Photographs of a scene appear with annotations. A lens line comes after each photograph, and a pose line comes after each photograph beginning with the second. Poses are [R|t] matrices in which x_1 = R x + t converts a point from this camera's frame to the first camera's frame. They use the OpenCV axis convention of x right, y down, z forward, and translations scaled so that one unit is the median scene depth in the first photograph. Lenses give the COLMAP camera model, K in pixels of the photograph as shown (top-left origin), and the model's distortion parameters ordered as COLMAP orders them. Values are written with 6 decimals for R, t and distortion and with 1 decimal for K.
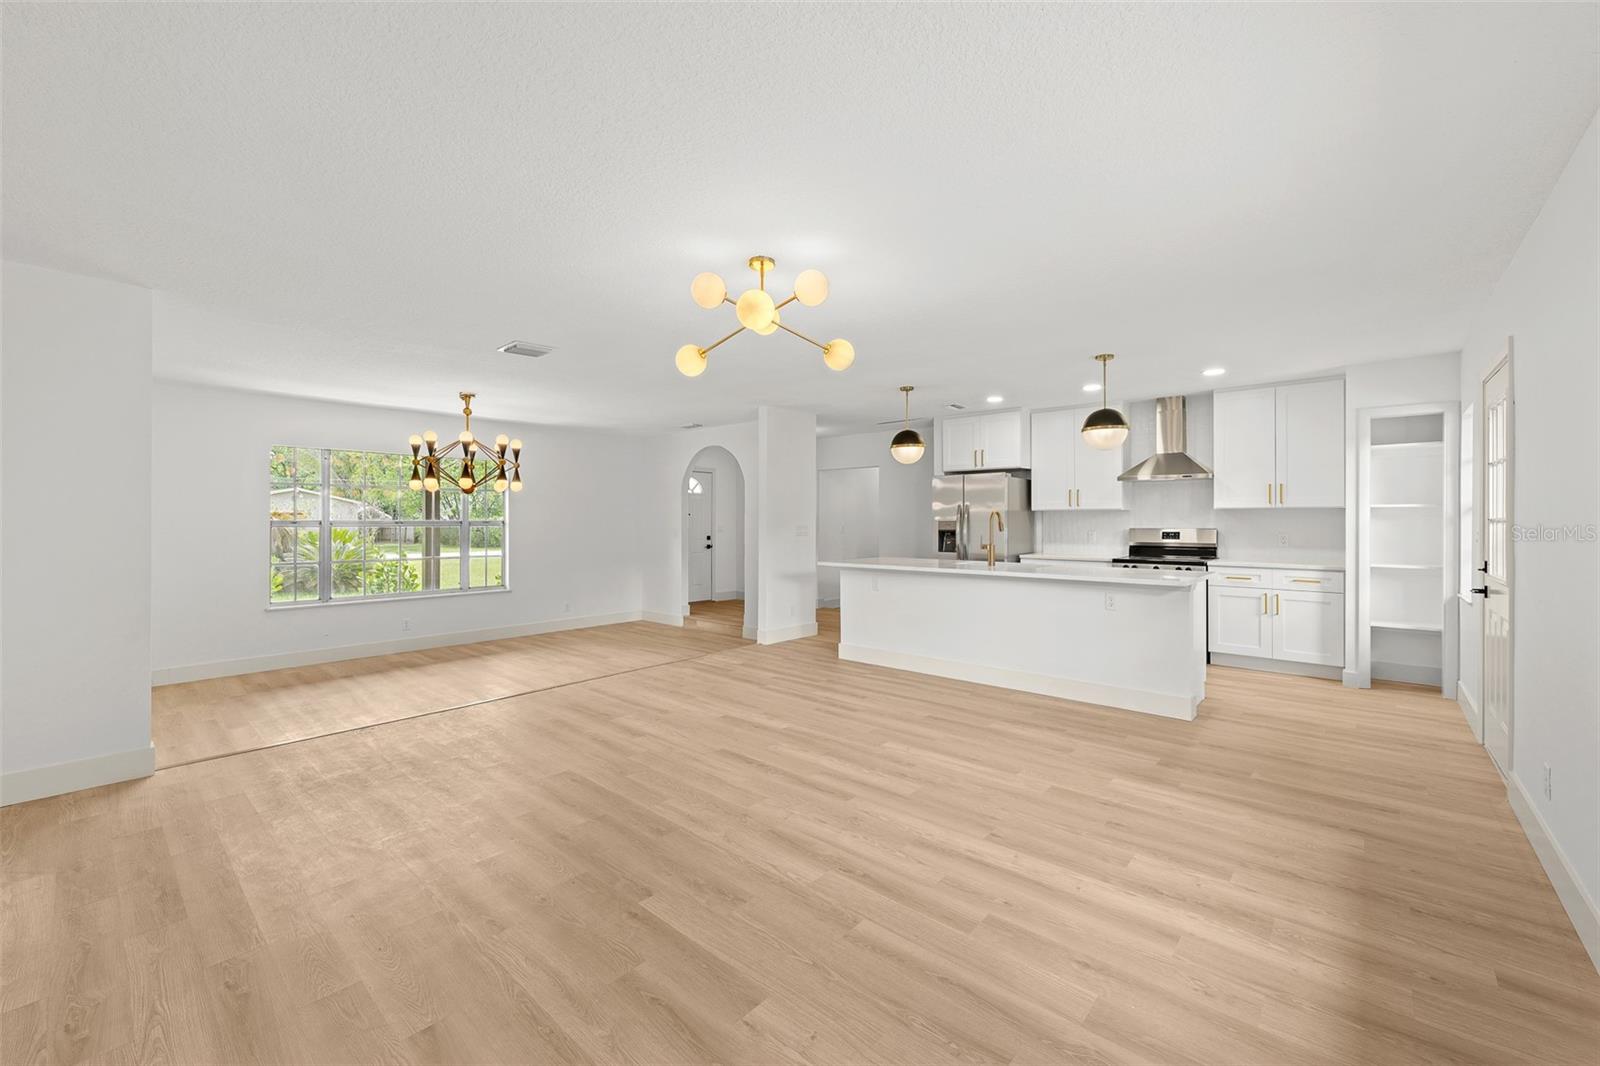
lens RADIAL K [[641.3, 0, 797.6], [0, 641.3, 516.8], [0, 0, 1]] dist [0.001230, 0.000053]
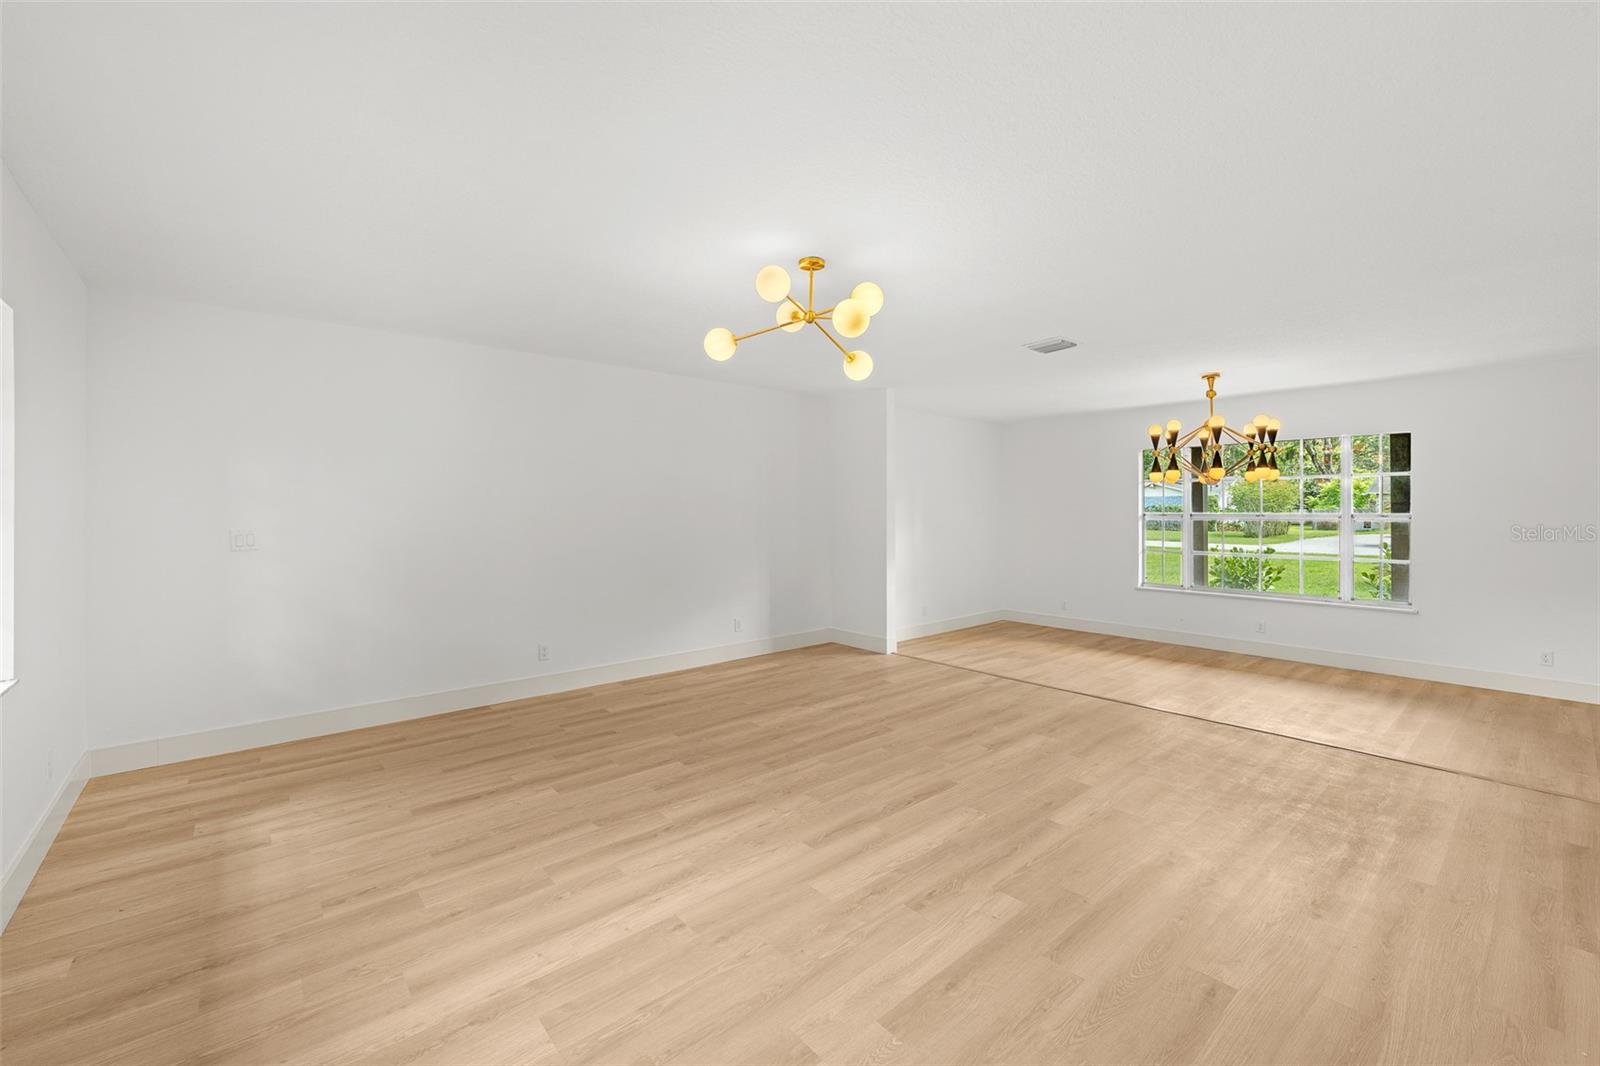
lens RADIAL K [[653.9, 0, 803.0], [0, 653.9, 508.4], [0, 0, 1]] dist [0.000369, -0.000038]
pose [[-0.134286, -0.002208, -0.990940, 0.774949], [0.008989, 0.999954, -0.003446, -0.006224], [0.990902, -0.009370, -0.134260, 0.907284]]
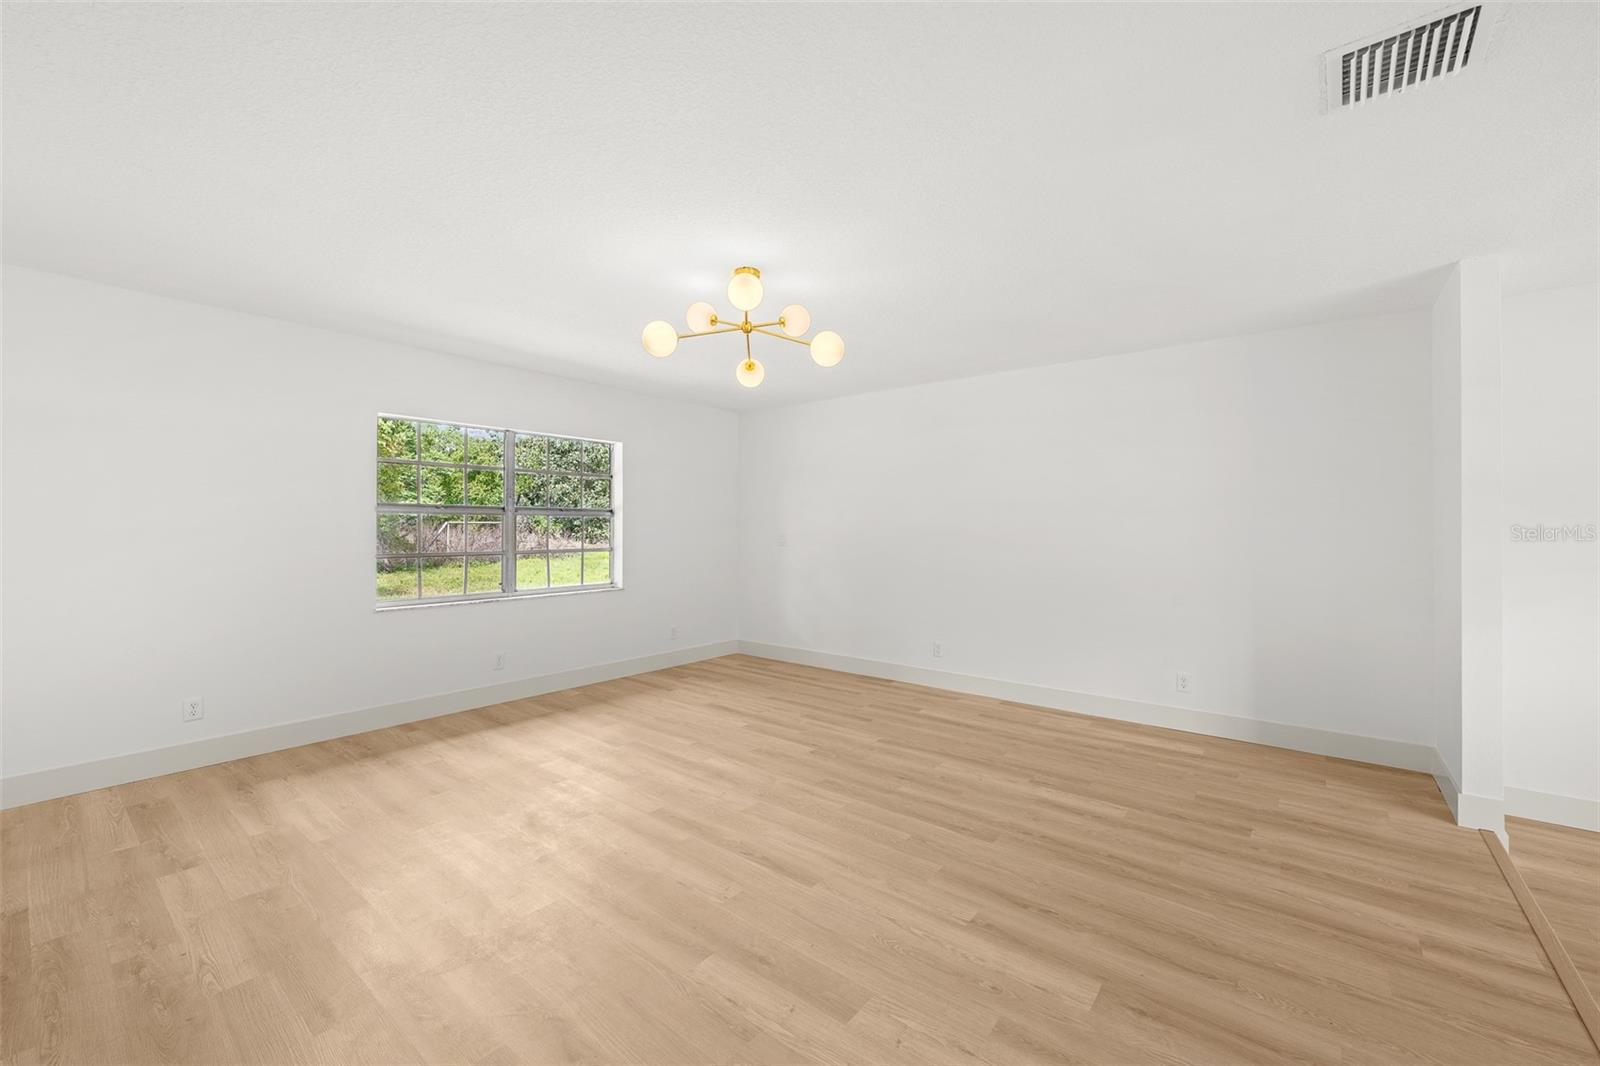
lens RADIAL K [[641.3, 0, 797.6], [0, 641.3, 516.8], [0, 0, 1]] dist [0.001230, 0.000053]
pose [[-0.999088, -0.002351, -0.042634, -0.074219], [-0.001401, 0.999750, -0.022306, 0.009510], [0.042675, -0.022226, -0.998842, 1.628573]]
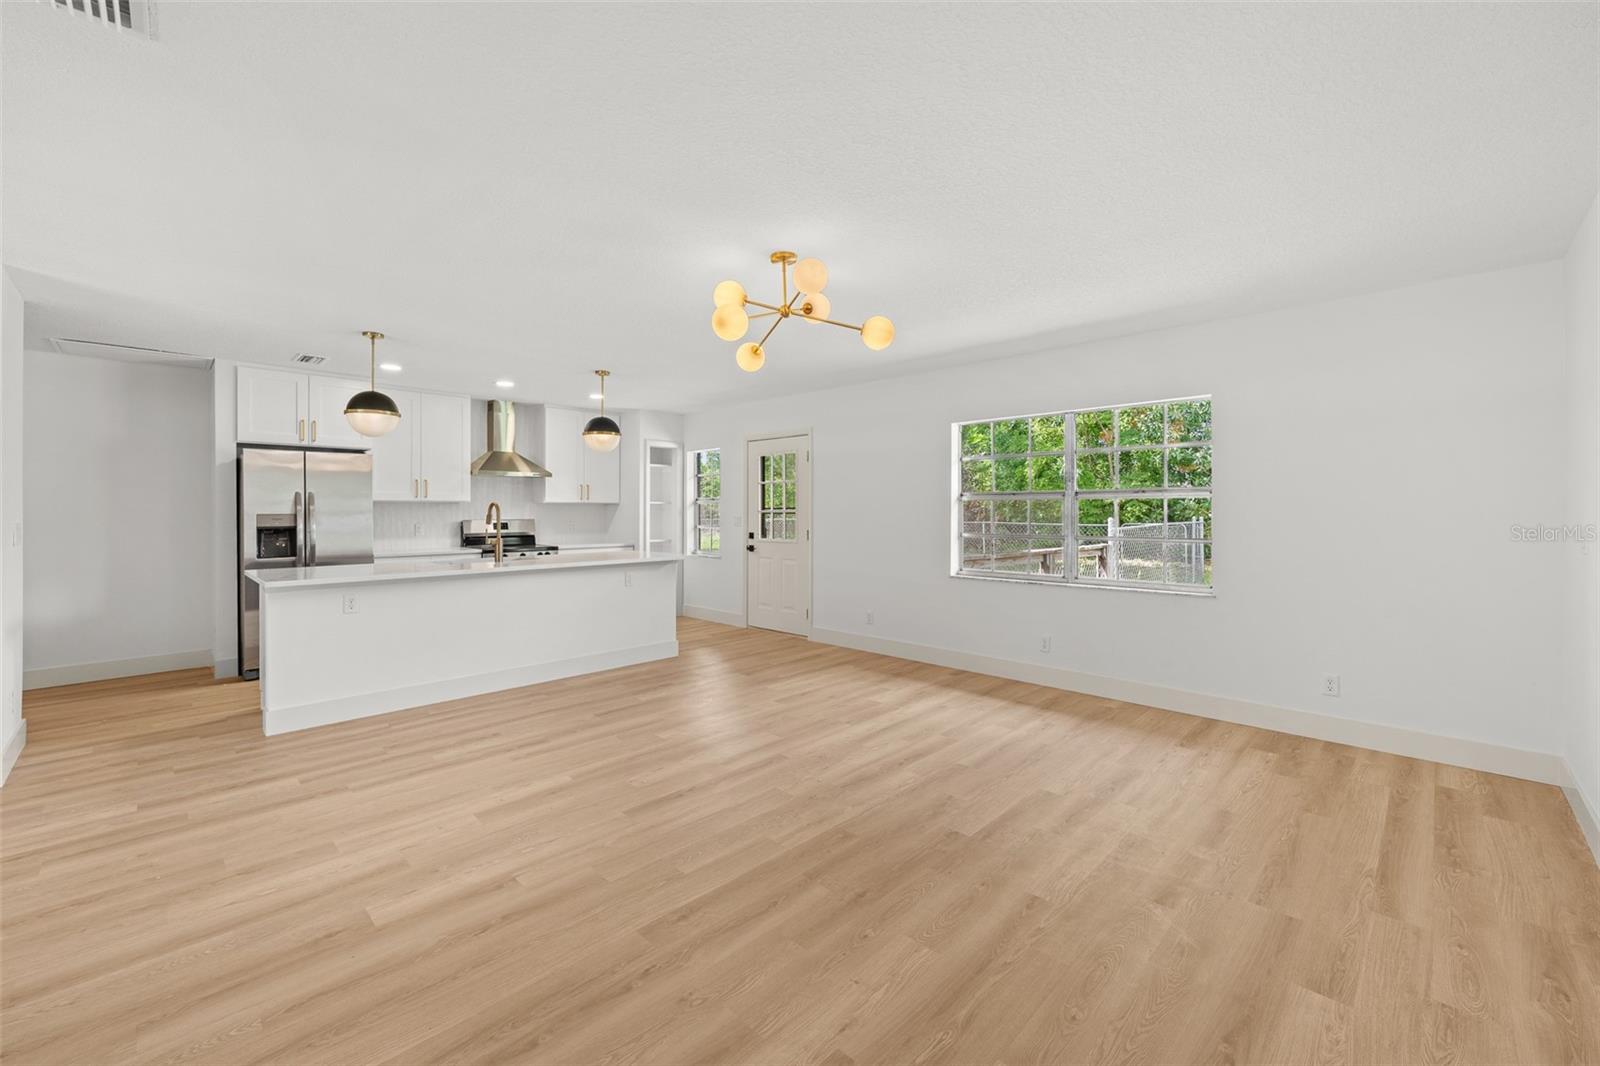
lens RADIAL K [[641.3, 0, 797.6], [0, 641.3, 516.8], [0, 0, 1]] dist [0.001230, 0.000053]
pose [[0.055521, -0.007510, 0.998429, -0.856500], [-0.003805, 0.999963, 0.007733, 0.004004], [-0.998450, -0.004228, 0.055491, 0.745772]]
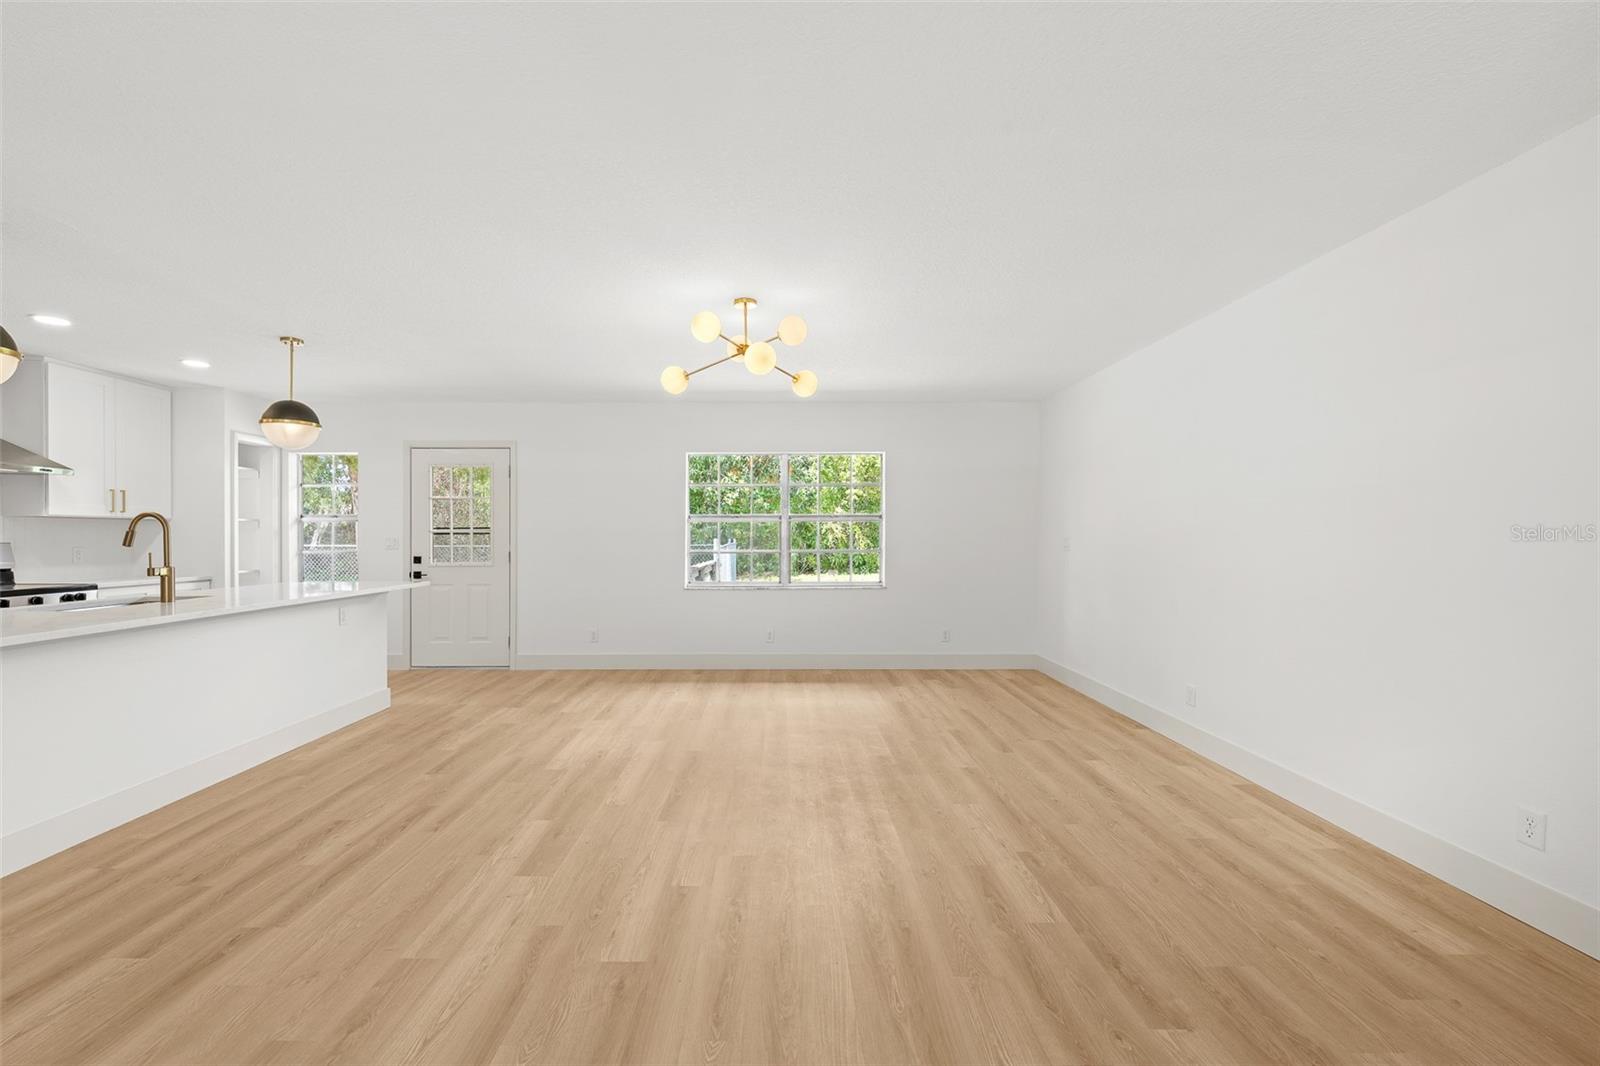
lens RADIAL K [[649.3, 0, 774.4], [0, 649.3, 541.4], [0, 0, 1]] dist [0.000008, -0.000114]
pose [[-0.658912, -0.002615, 0.752216, -0.786827], [-0.001187, 0.999996, 0.002437, 0.023801], [-0.752219, 0.000712, -0.658912, 1.397393]]
